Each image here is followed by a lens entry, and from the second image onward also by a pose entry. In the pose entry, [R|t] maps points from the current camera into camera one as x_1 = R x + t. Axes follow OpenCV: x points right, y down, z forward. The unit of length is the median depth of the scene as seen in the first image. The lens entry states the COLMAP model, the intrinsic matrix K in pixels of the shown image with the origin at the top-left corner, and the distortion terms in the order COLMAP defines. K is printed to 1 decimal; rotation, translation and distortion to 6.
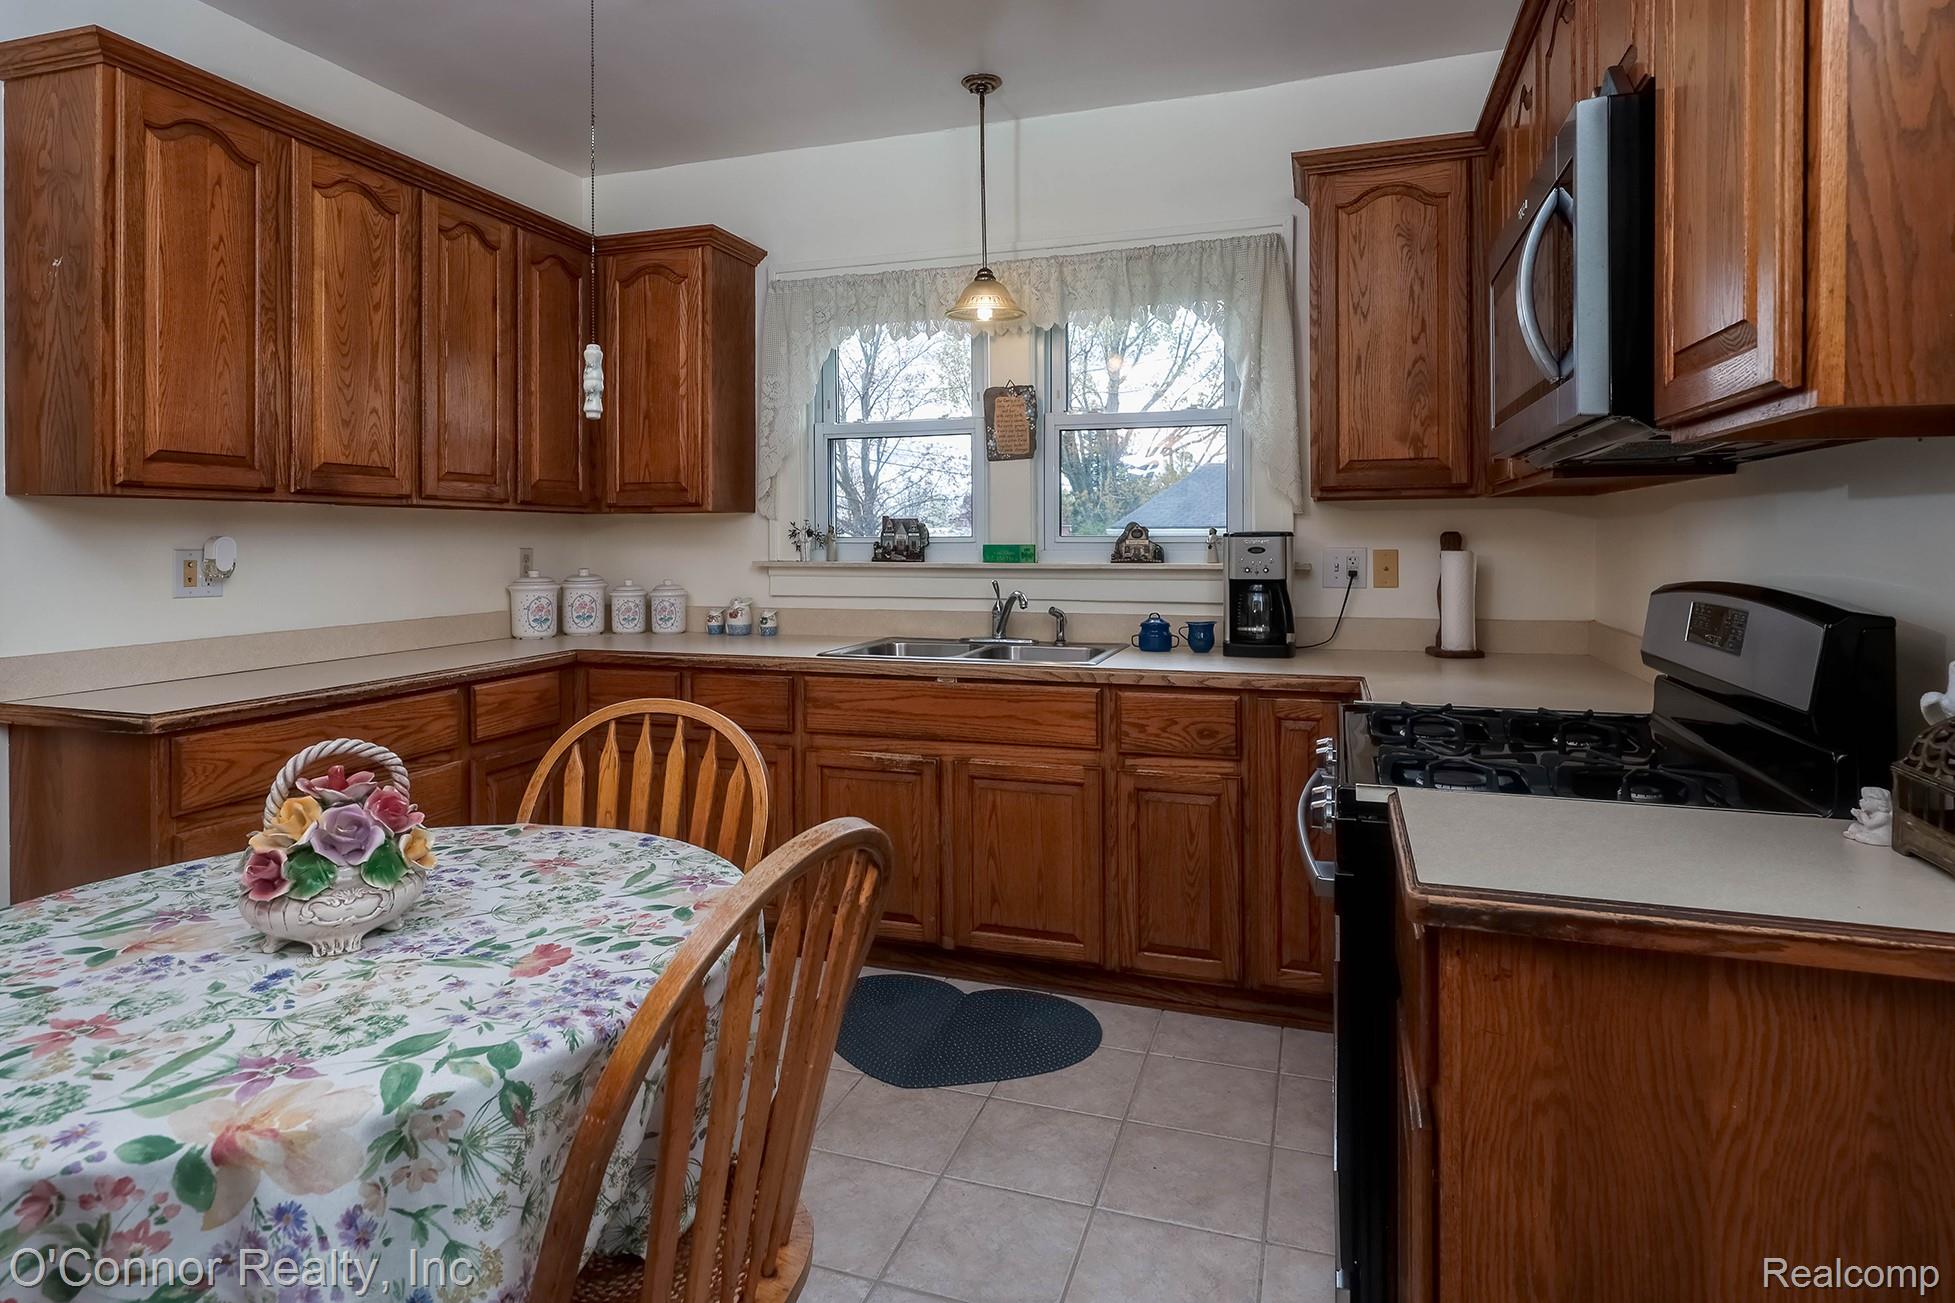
lens RADIAL K [[1038.8, 0, 980.6], [0, 1038.8, 573.3], [0, 0, 1]] dist [0.001433, -0.000333]
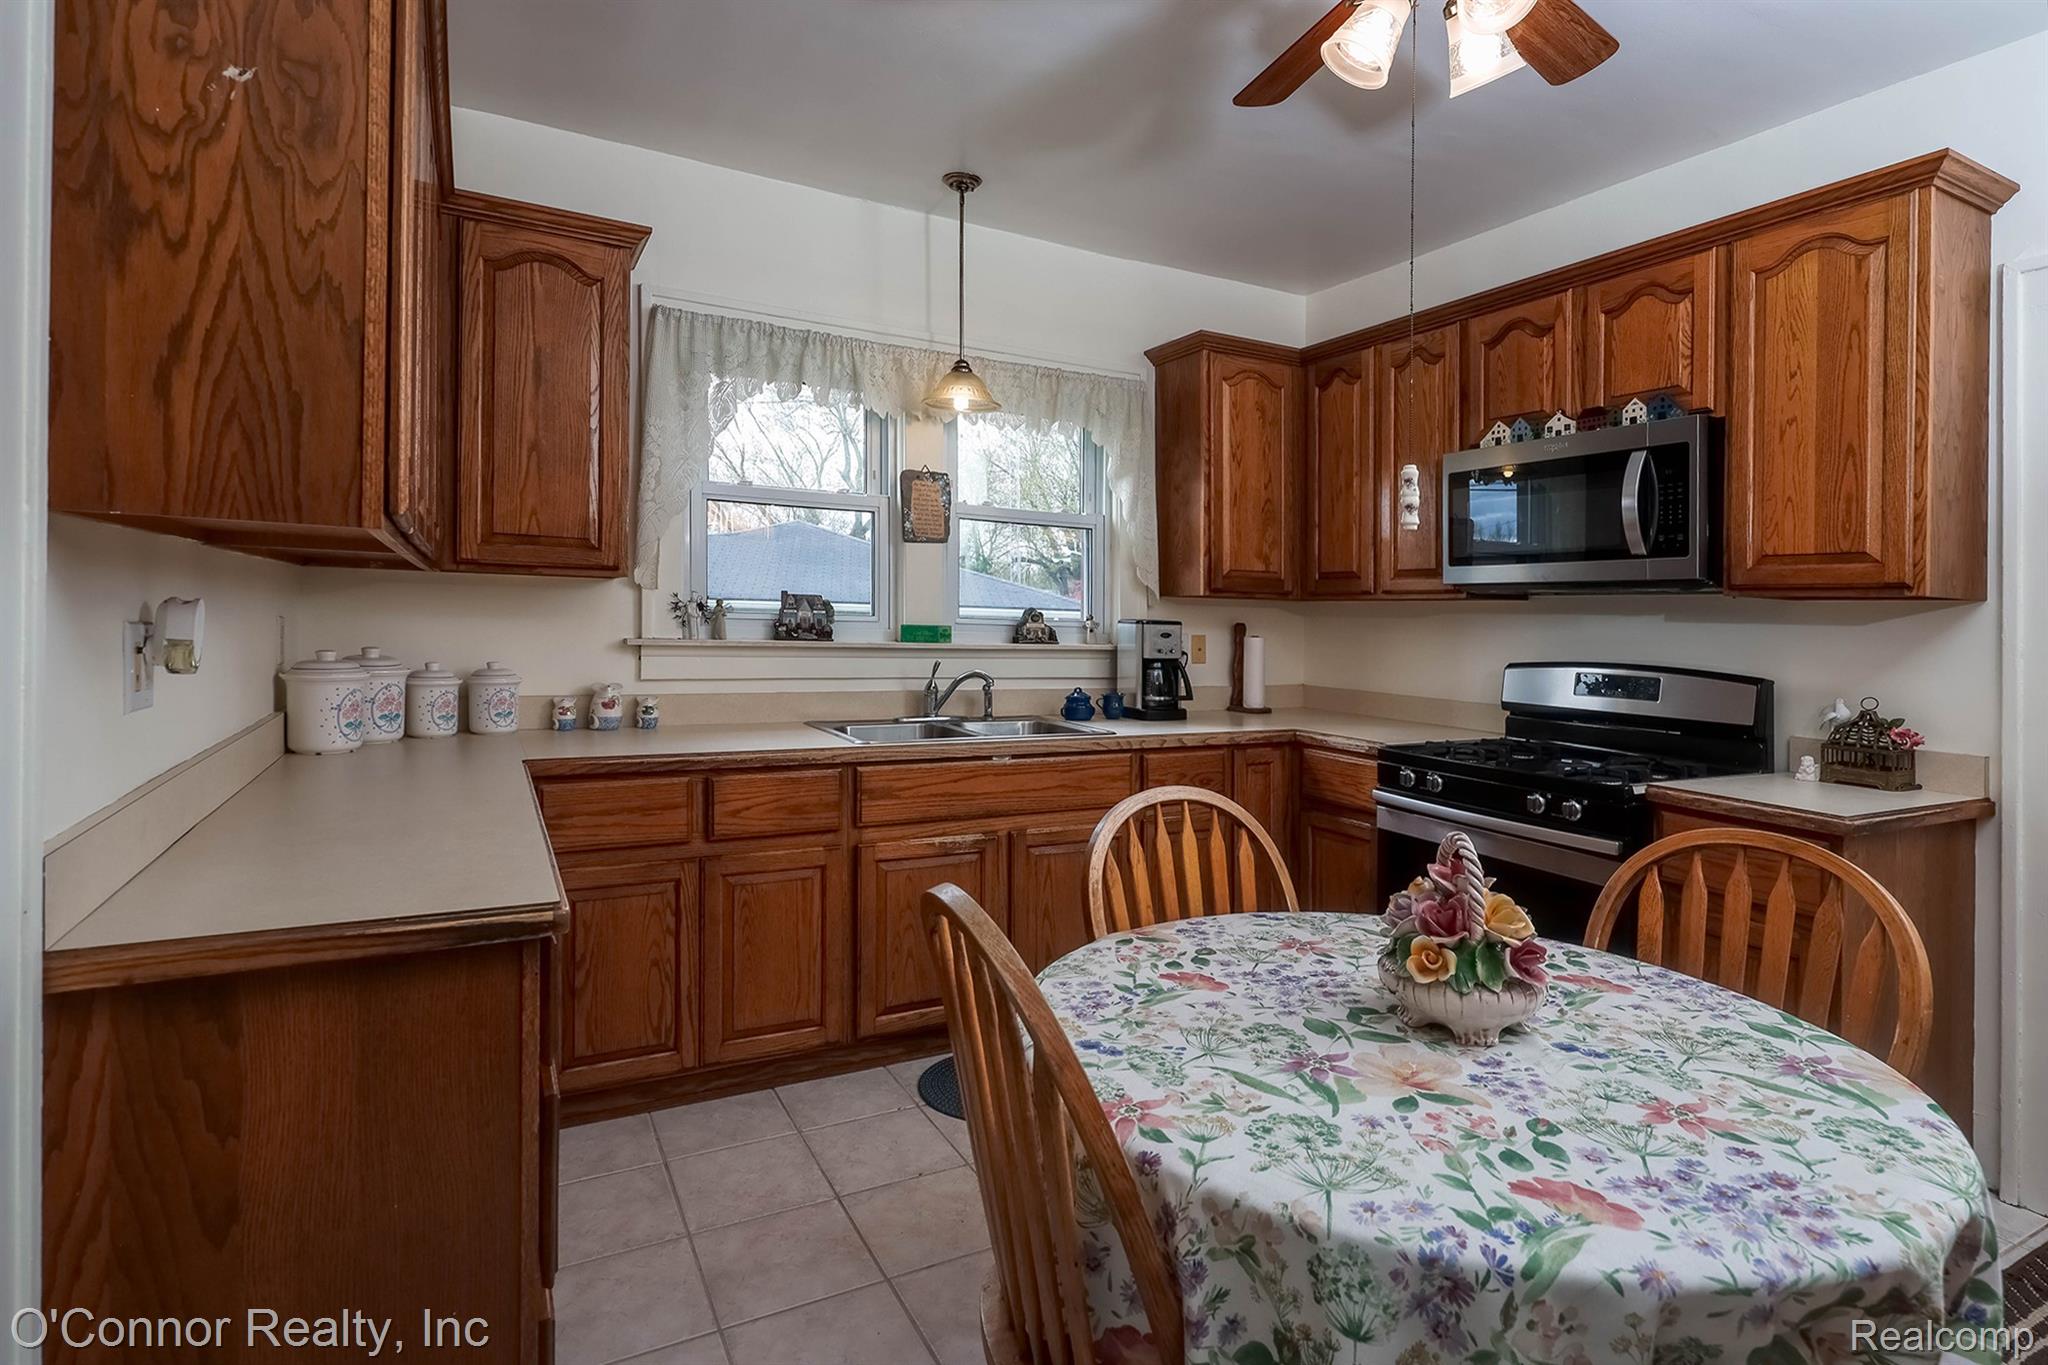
lens RADIAL K [[1016.9, 0, 1024.1], [0, 1016.9, 636.0], [0, 0, 1]] dist [0.002572, 0.000424]
pose [[0.687145, 0.007566, 0.726481, -0.689676], [-0.004633, 0.999971, -0.006033, -0.012087], [-0.726505, 0.000780, 0.687160, 0.256660]]
